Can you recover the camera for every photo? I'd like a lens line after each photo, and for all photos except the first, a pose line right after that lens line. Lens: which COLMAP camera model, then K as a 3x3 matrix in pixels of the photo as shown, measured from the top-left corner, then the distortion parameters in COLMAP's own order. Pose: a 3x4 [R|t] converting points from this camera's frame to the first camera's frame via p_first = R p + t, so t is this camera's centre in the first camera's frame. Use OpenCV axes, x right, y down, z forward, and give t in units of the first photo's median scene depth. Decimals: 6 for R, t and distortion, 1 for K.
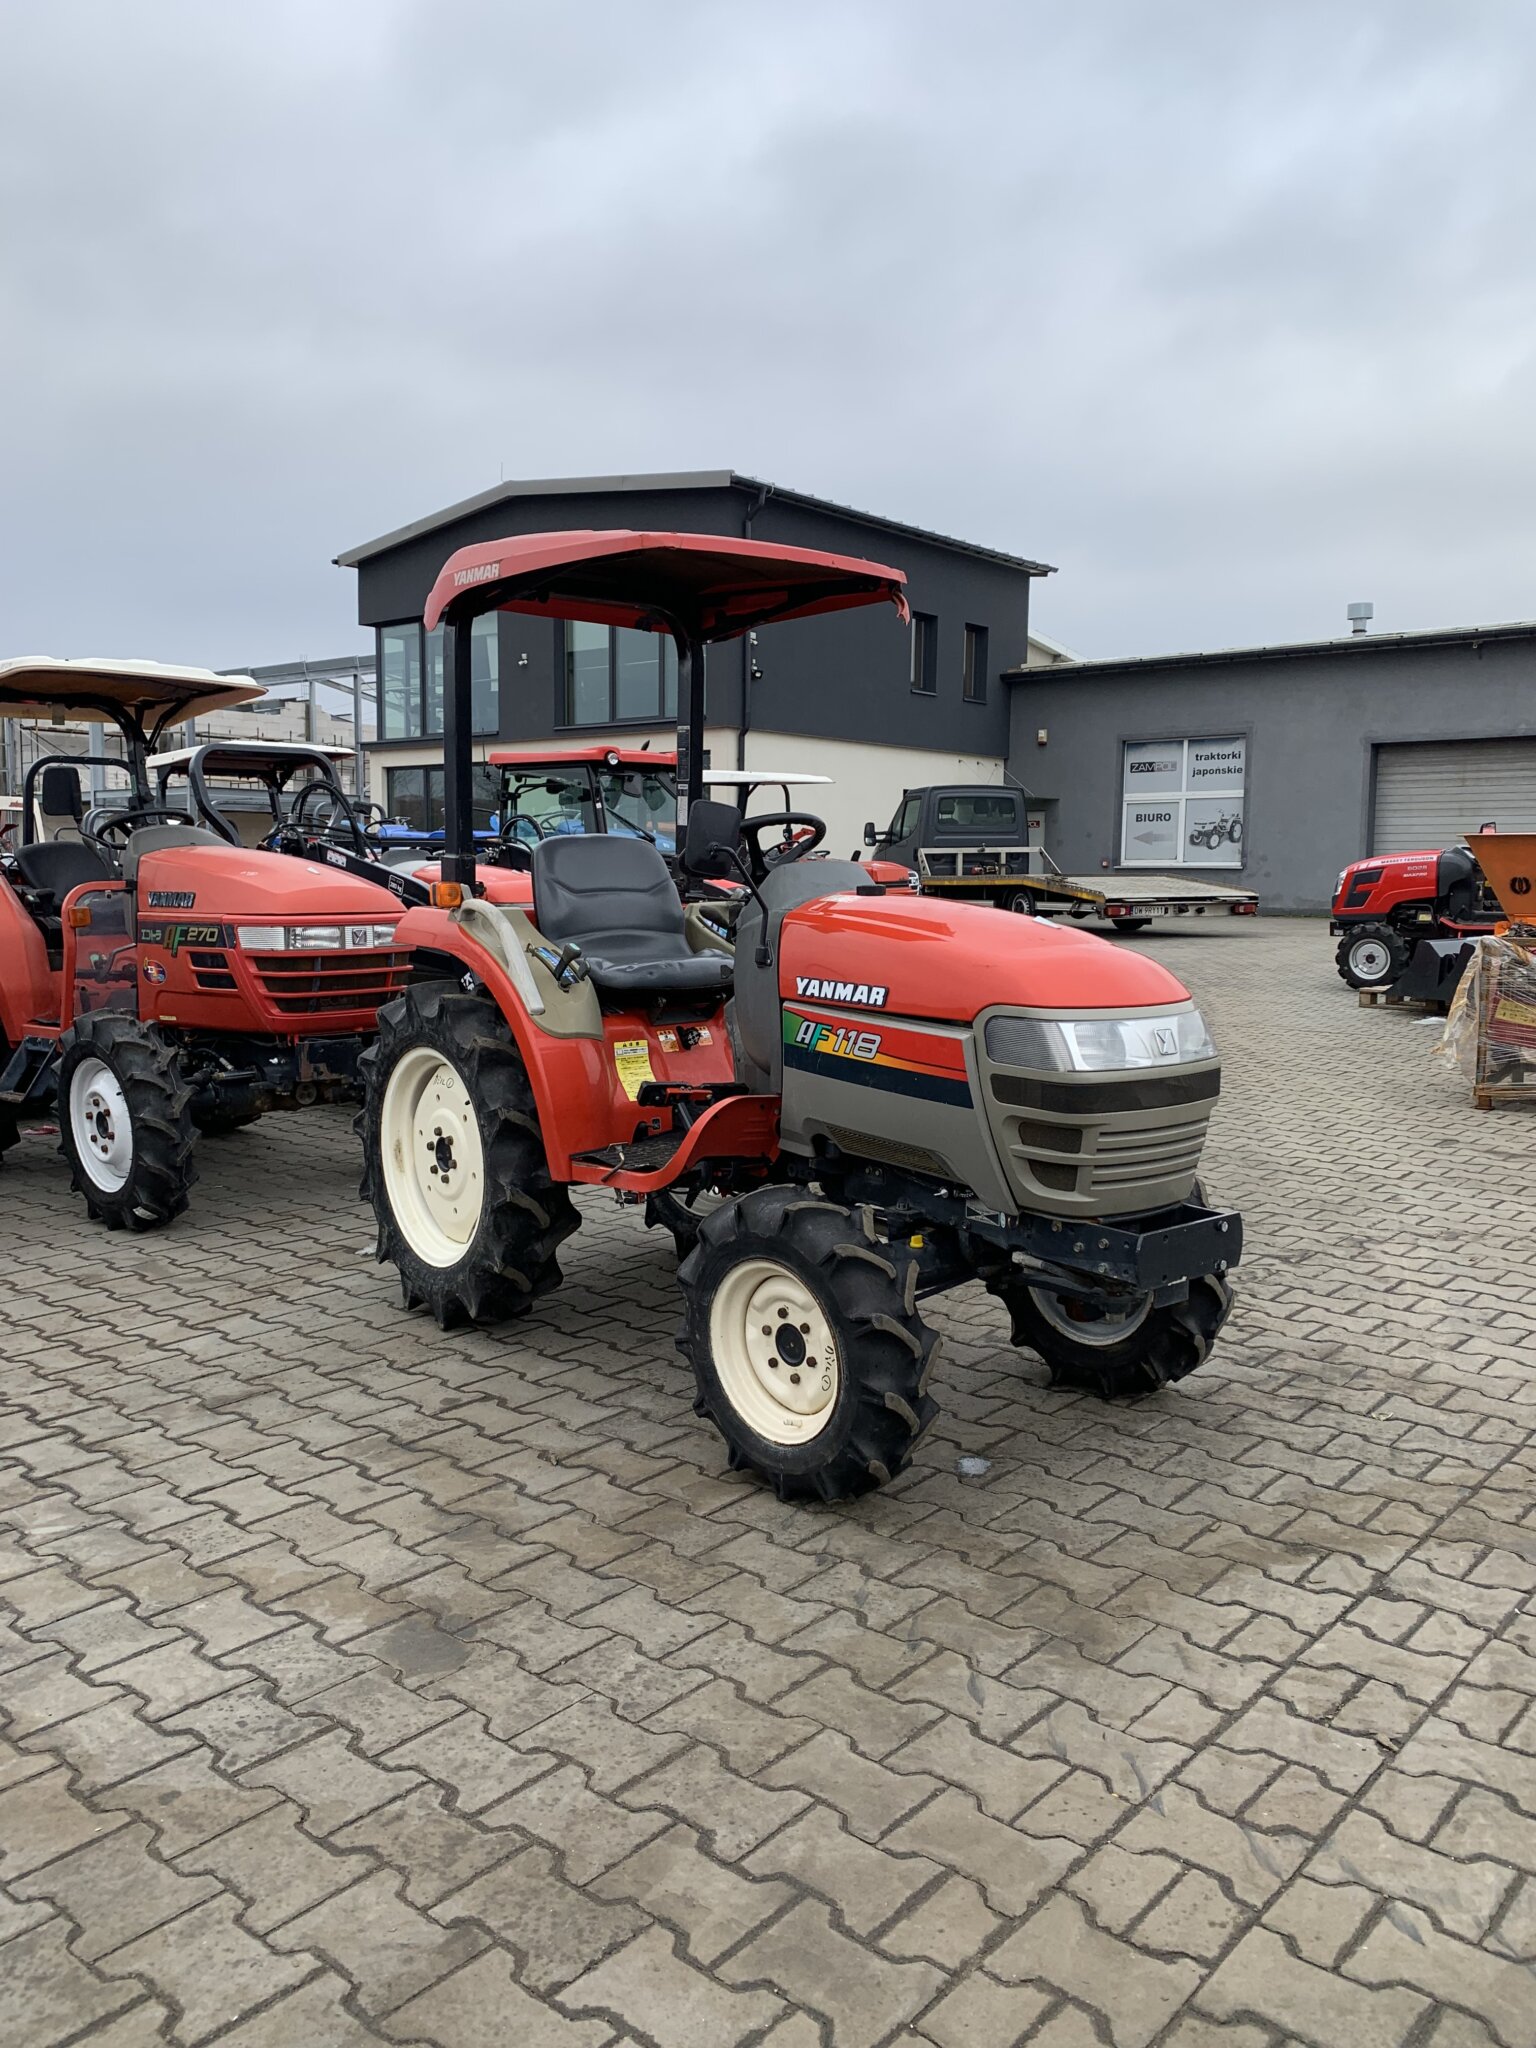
lens RADIAL K [[1547.8, 0, 775.1], [0, 1547.8, 1020.5], [0, 0, 1]] dist [0.004382, 0.000097]
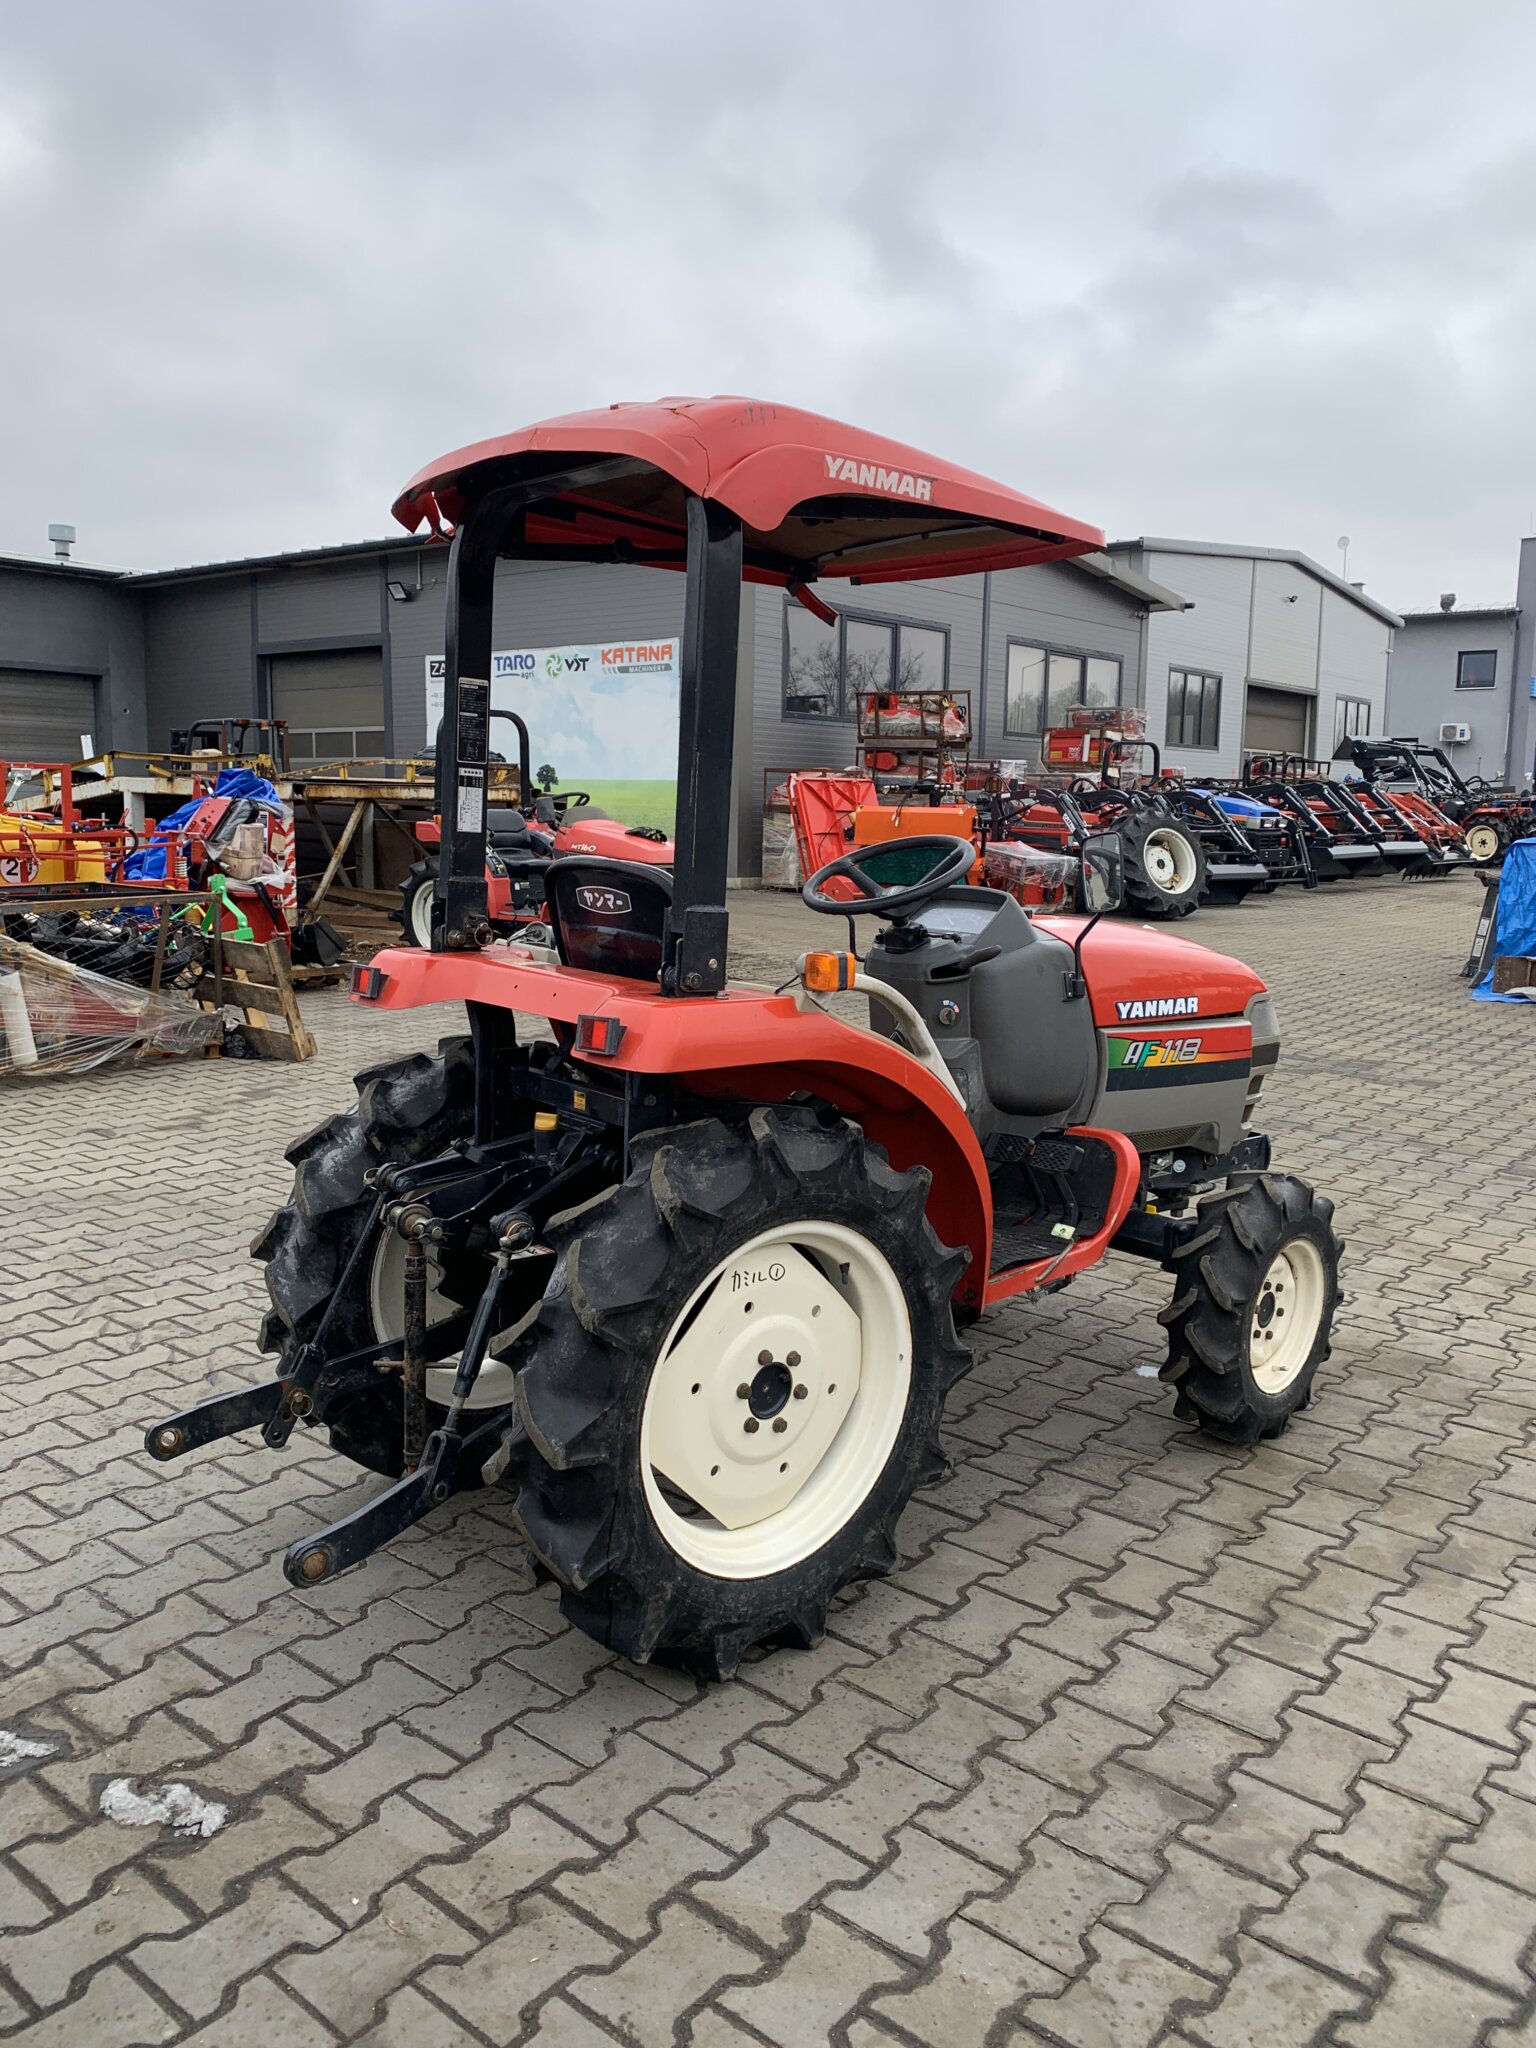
lens RADIAL K [[1573.6, 0, 770.0], [0, 1573.6, 1014.6], [0, 0, 1]] dist [0.006642, 0.007275]
pose [[-0.028085, -0.139030, 0.989890, -1.029539], [0.082942, 0.986542, 0.140912, -0.189472], [-0.996159, 0.086061, -0.016175, 1.258523]]
